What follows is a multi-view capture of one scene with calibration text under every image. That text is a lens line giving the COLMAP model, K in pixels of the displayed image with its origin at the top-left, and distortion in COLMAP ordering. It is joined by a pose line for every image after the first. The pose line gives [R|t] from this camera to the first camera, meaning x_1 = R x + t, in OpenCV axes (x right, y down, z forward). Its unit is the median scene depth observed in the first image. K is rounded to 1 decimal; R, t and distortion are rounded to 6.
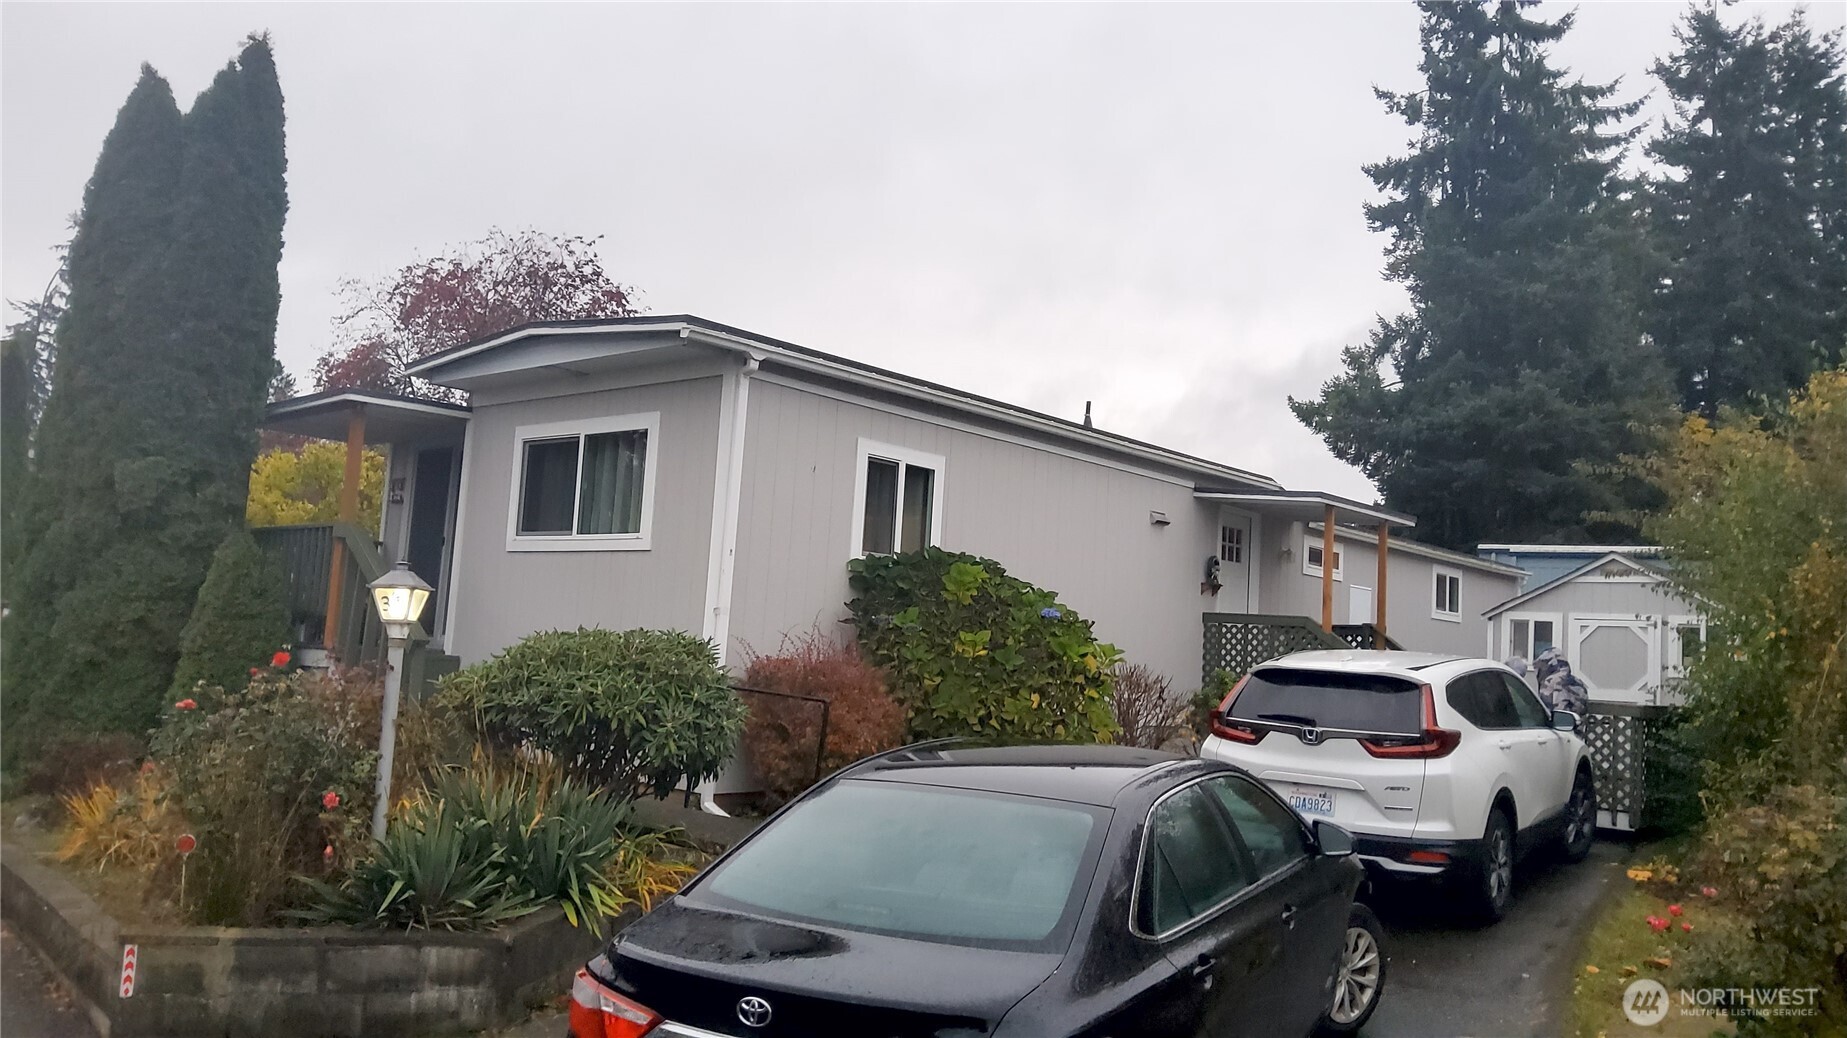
lens RADIAL K [[1392.7, 0, 923.5], [0, 1392.7, 519.0], [0, 0, 1]] dist [0.066234, -0.104674]
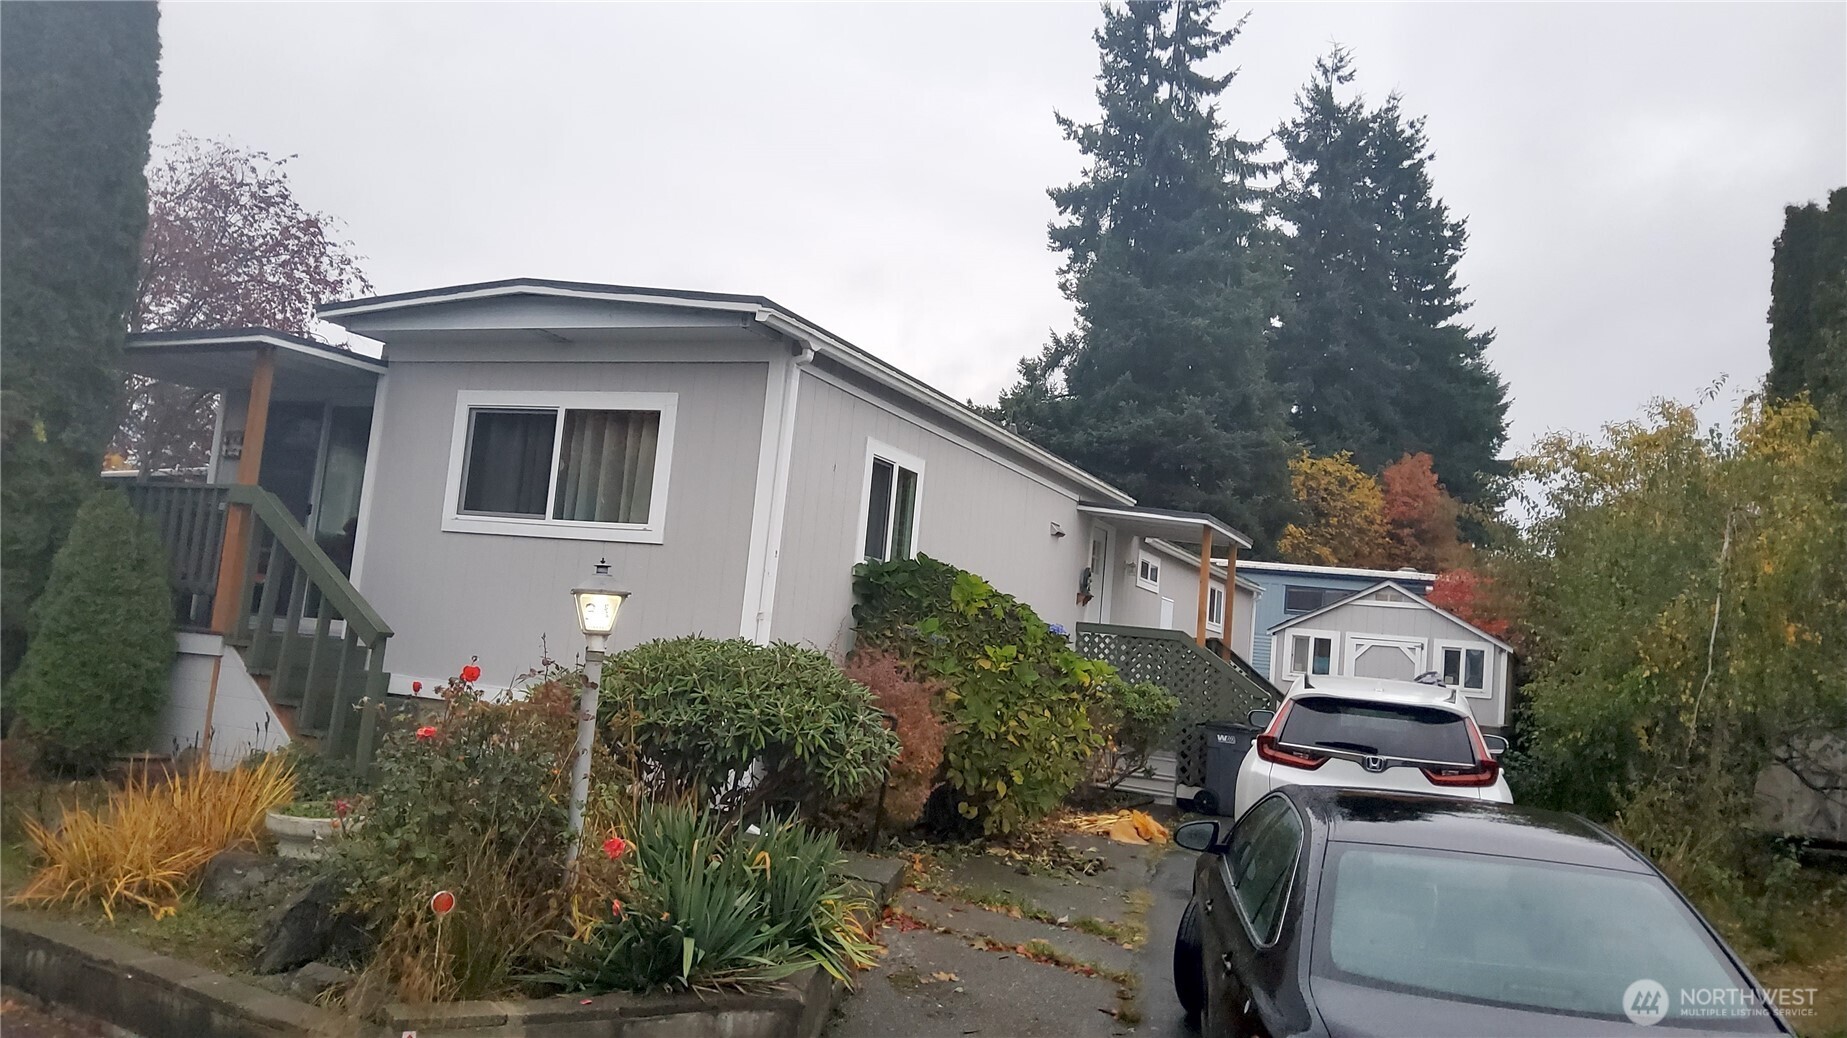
lens RADIAL K [[1382.4, 0, 923.5], [0, 1382.4, 519.0], [0, 0, 1]] dist [0.113900, -0.182028]
pose [[0.955334, 0.061121, 0.289139, -0.091958], [-0.065528, 0.997835, 0.005576, -0.003156], [-0.288172, -0.024274, 0.957271, 0.024015]]
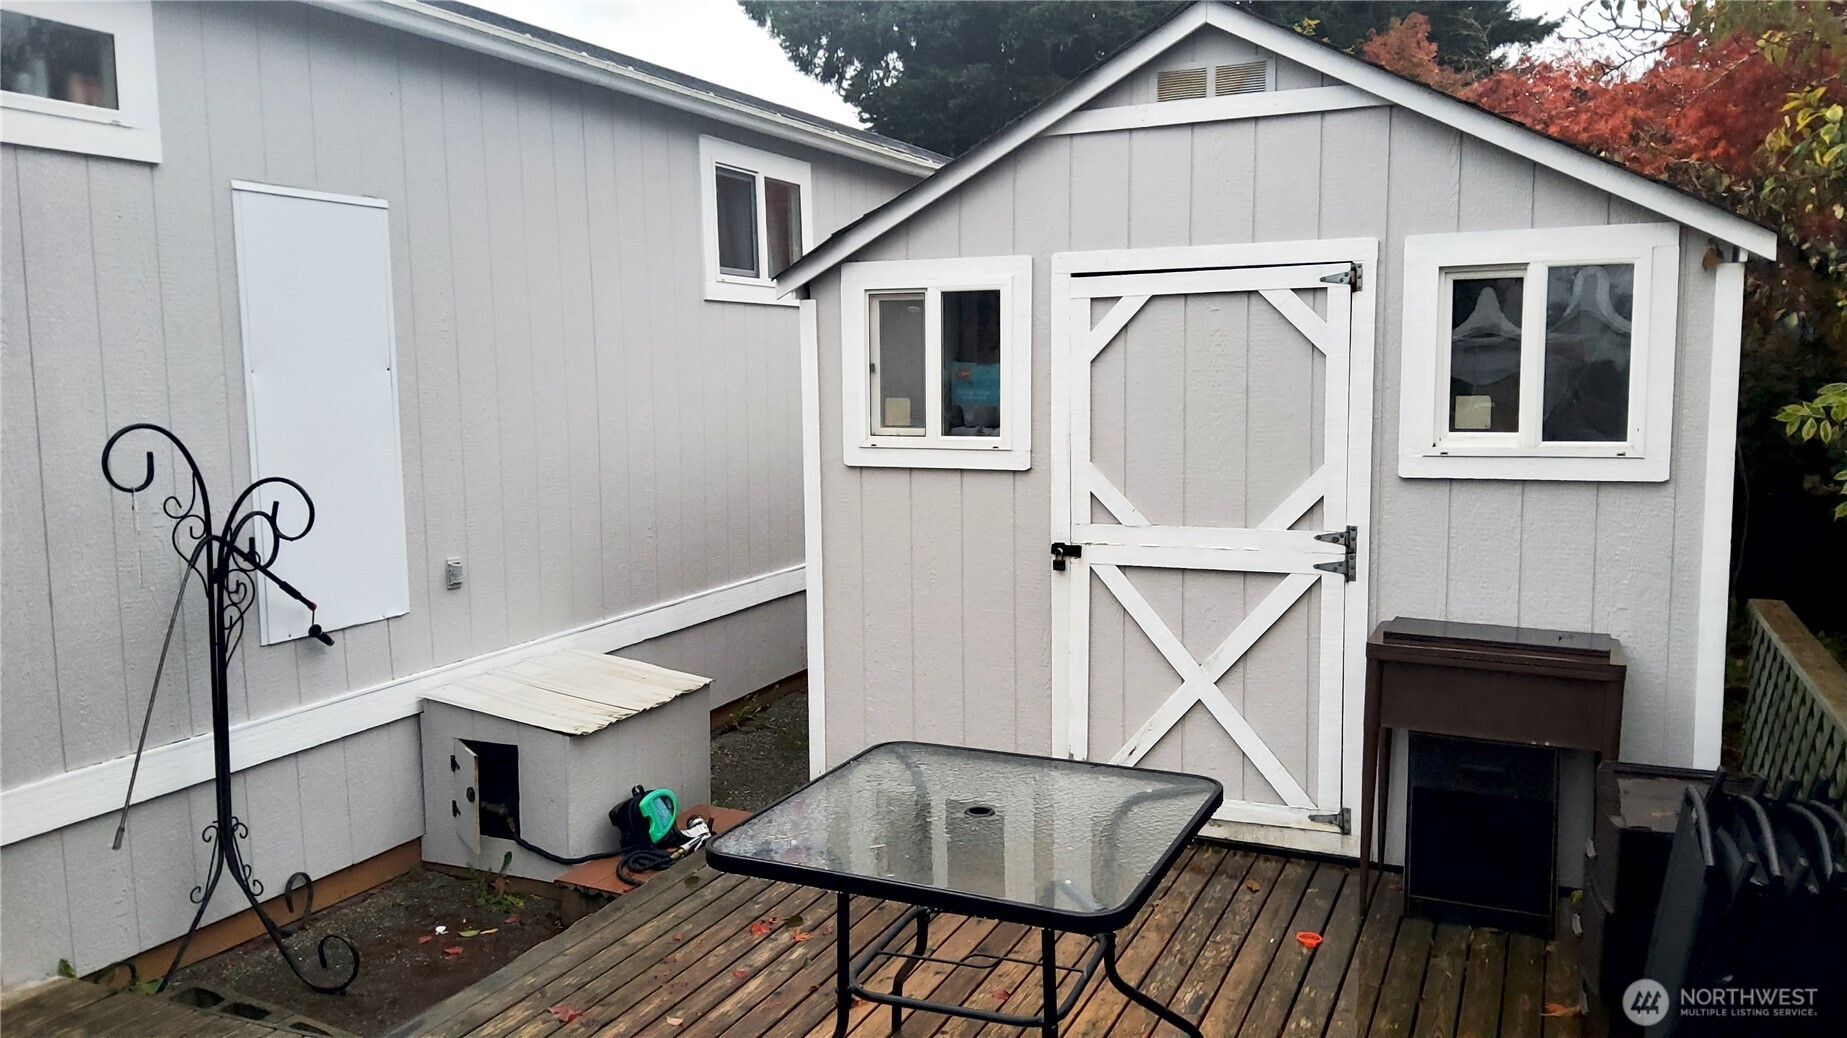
lens RADIAL K [[1392.7, 0, 923.5], [0, 1392.7, 519.0], [0, 0, 1]] dist [0.066234, -0.104674]
pose [[0.954051, -0.103512, 0.281199, 0.179679], [0.040215, 0.974180, 0.222161, 0.028395], [-0.296934, -0.200644, 0.933580, 0.378082]]
